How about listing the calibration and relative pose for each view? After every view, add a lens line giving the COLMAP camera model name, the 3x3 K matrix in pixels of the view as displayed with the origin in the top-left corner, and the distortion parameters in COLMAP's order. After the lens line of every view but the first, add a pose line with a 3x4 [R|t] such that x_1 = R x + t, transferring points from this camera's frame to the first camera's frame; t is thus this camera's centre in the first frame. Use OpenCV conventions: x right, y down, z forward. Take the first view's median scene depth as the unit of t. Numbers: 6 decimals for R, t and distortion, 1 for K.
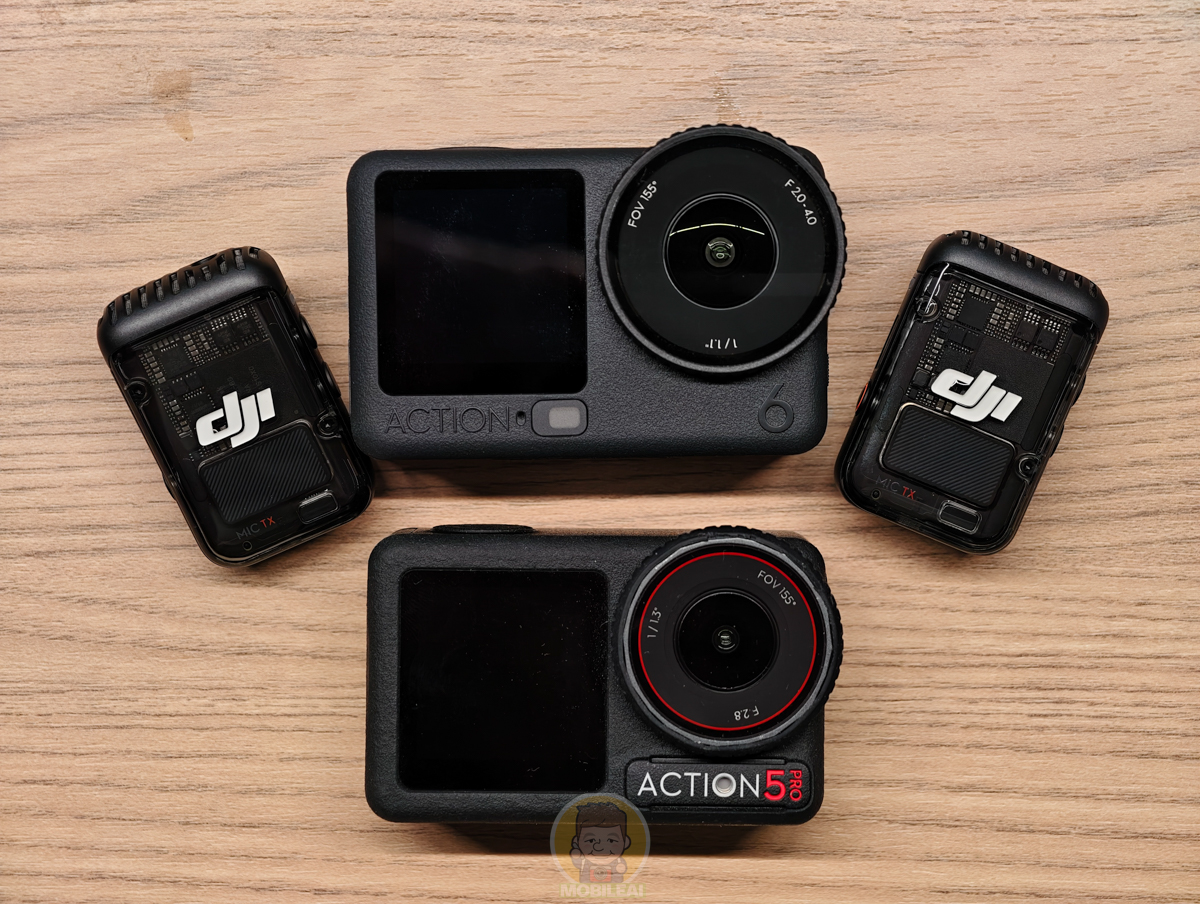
lens RADIAL K [[2984.8, 0, 653.8], [0, 2984.8, 541.2], [0, 0, 1]] dist [0.456764, 0.000000]
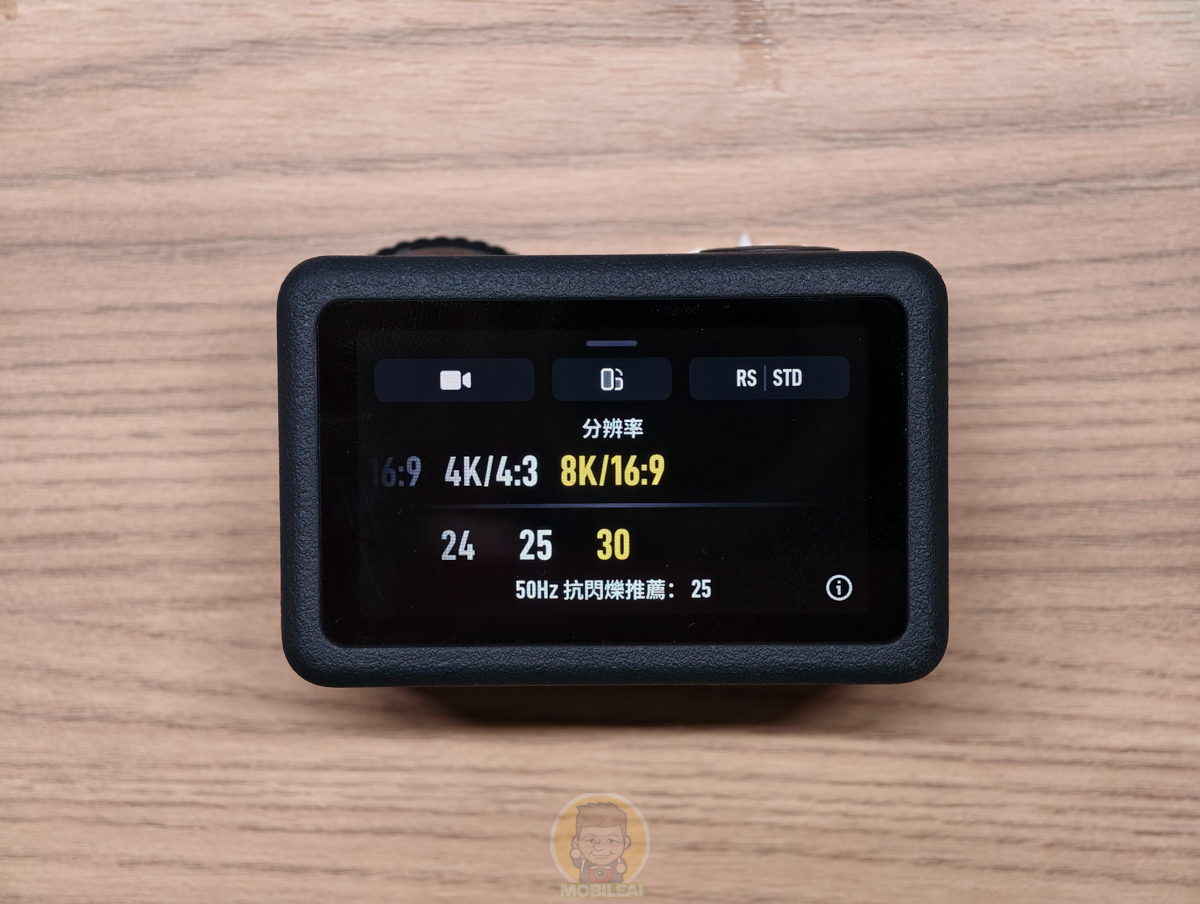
lens RADIAL K [[2984.8, 0, 624.8], [0, 2984.8, 534.2], [0, 0, 1]] dist [0.456764, 0.000000]
pose [[0.999659, 0.026017, 0.002042, -0.003783], [-0.026036, 0.999612, 0.009882, -0.019152], [-0.001784, -0.009932, 0.999949, 0.257950]]
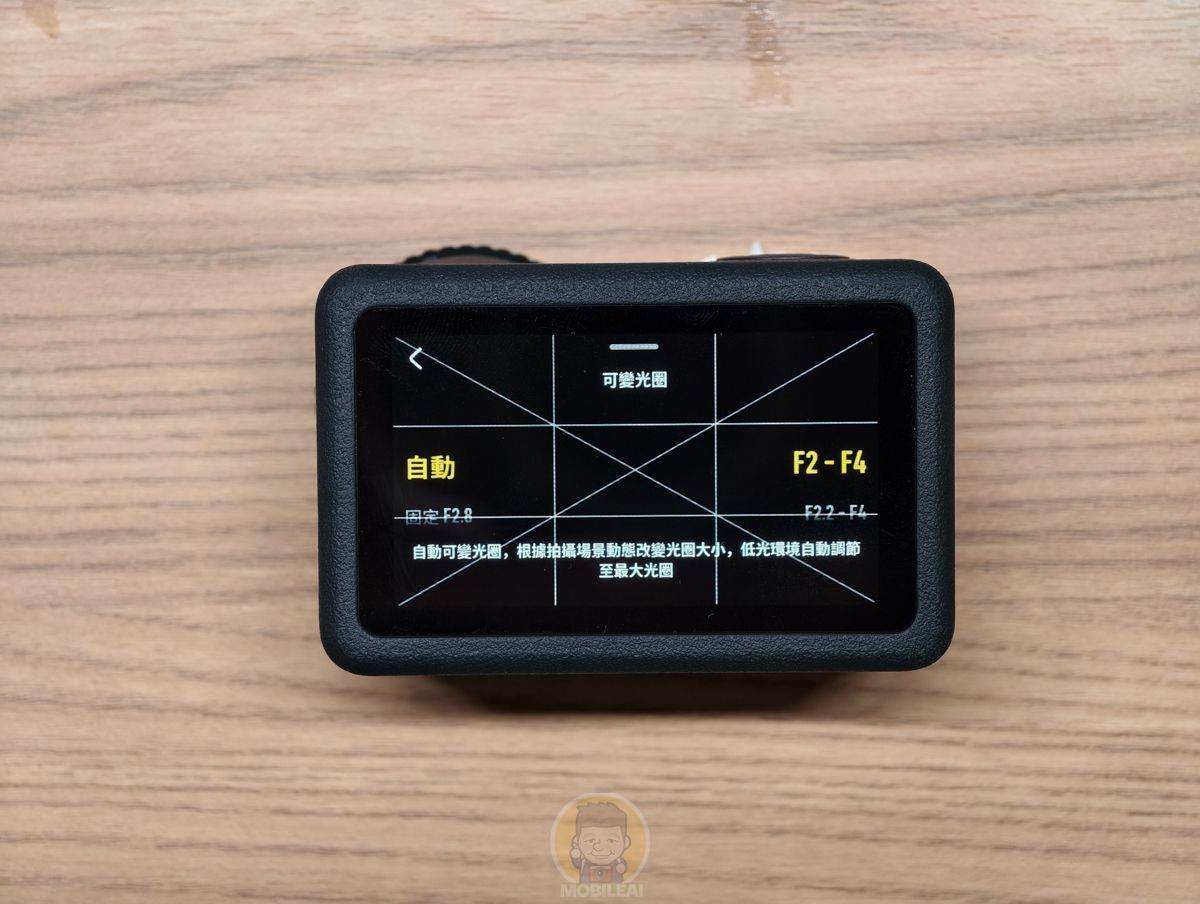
lens RADIAL K [[2984.8, 0, 624.9], [0, 2984.8, 540.7], [0, 0, 1]] dist [0.456764, 0.000000]
pose [[0.999555, 0.024125, 0.017543, -0.020015], [-0.024328, 0.999638, 0.011472, -0.017758], [-0.017260, -0.011893, 0.999780, 0.224614]]
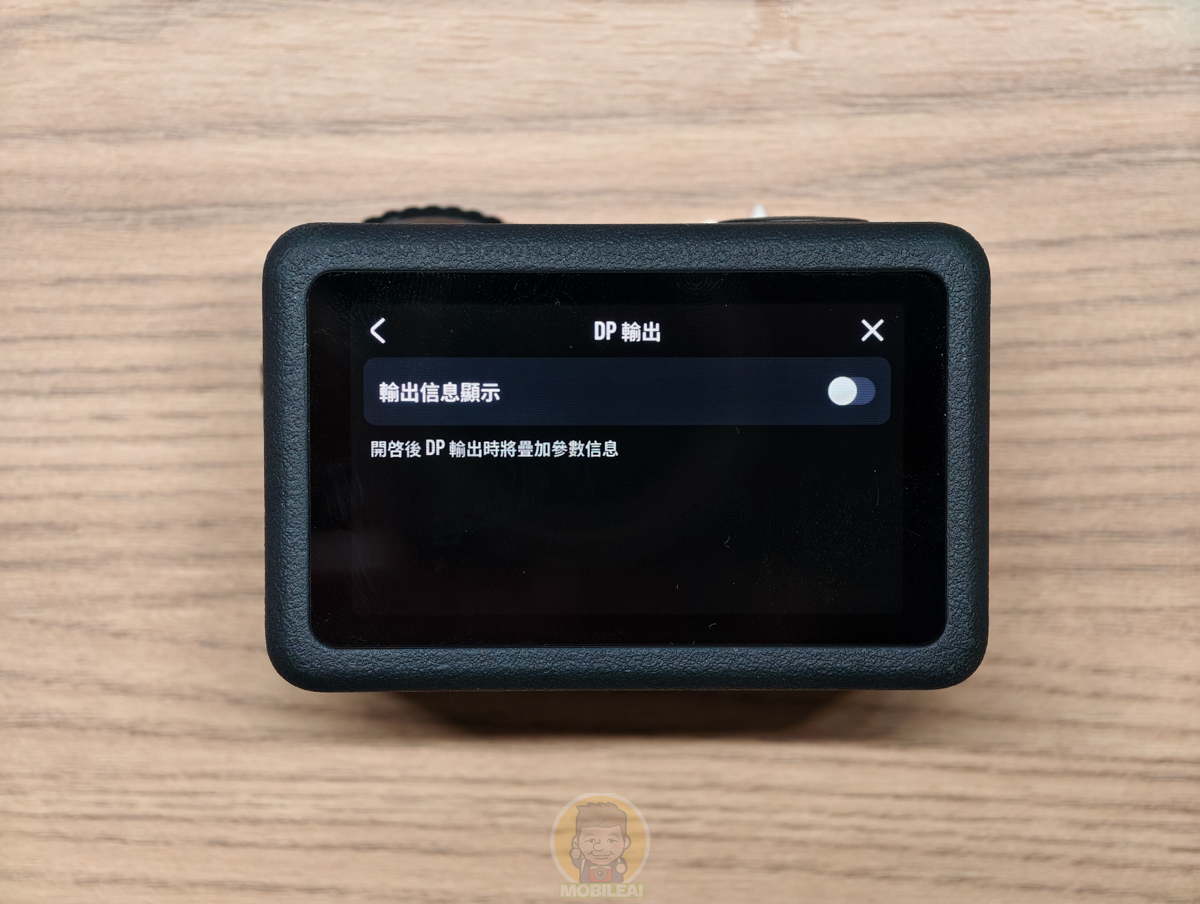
lens RADIAL K [[2984.8, 0, 624.6], [0, 2984.8, 533.3], [0, 0, 1]] dist [0.456764, 0.000000]
pose [[0.998647, 0.030653, 0.042018, -0.031782], [-0.031028, 0.999484, 0.008302, -0.016224], [-0.041741, -0.009594, 0.999082, 0.309789]]
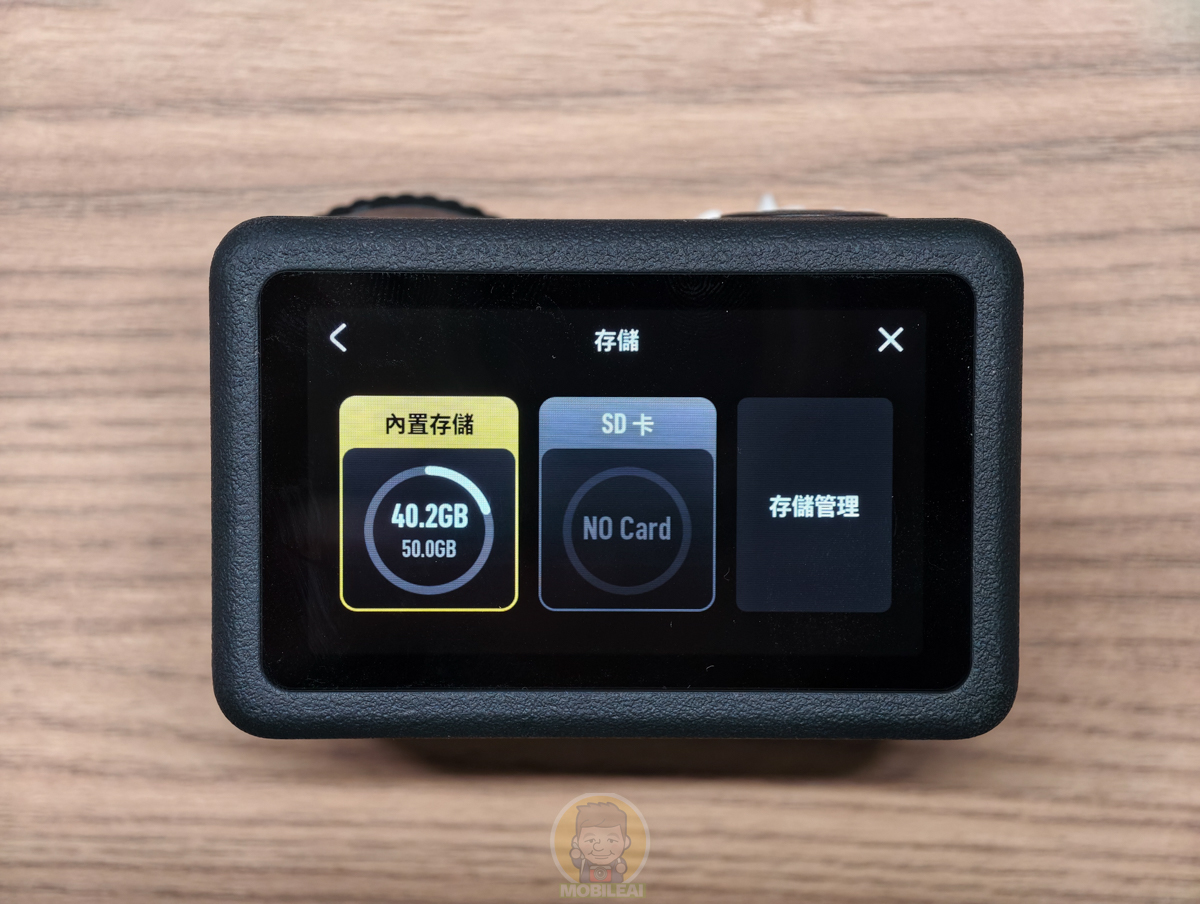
lens RADIAL K [[2984.8, 0, 628.7], [0, 2984.8, 522.6], [0, 0, 1]] dist [0.456764, 0.000000]
pose [[0.998880, 0.034962, 0.031872, -0.020728], [-0.035748, 0.999061, 0.024462, -0.032624], [-0.030987, -0.025574, 0.999193, 0.373950]]
